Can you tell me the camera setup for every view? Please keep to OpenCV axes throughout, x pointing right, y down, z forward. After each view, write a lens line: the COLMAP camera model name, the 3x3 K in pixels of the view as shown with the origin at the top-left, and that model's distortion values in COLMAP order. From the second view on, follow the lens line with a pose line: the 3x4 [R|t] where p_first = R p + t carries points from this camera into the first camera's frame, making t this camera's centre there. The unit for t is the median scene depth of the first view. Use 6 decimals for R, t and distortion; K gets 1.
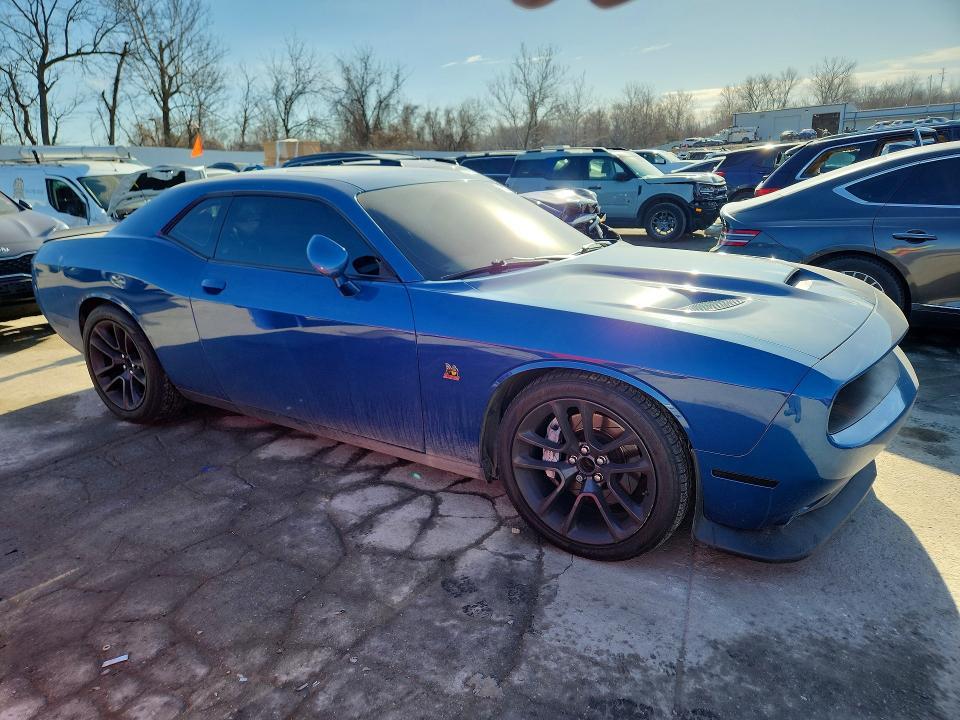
lens RADIAL K [[665.8, 0, 480.0], [0, 665.8, 360.0], [0, 0, 1]] dist [0.003090, -0.000229]
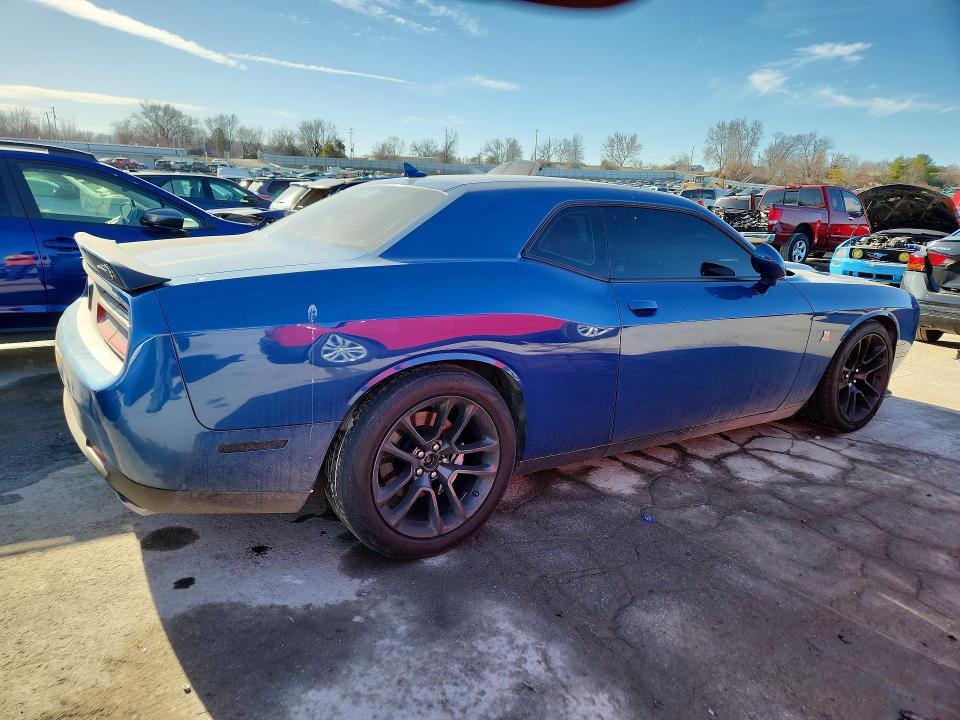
lens RADIAL K [[701.1, 0, 480.0], [0, 701.1, 360.0], [0, 0, 1]] dist [0.001971, -0.000163]
pose [[0.406107, -0.165861, 0.898648, -1.618628], [0.221178, 0.971992, 0.079445, -0.187557], [-0.886655, 0.166498, 0.431417, 1.015562]]
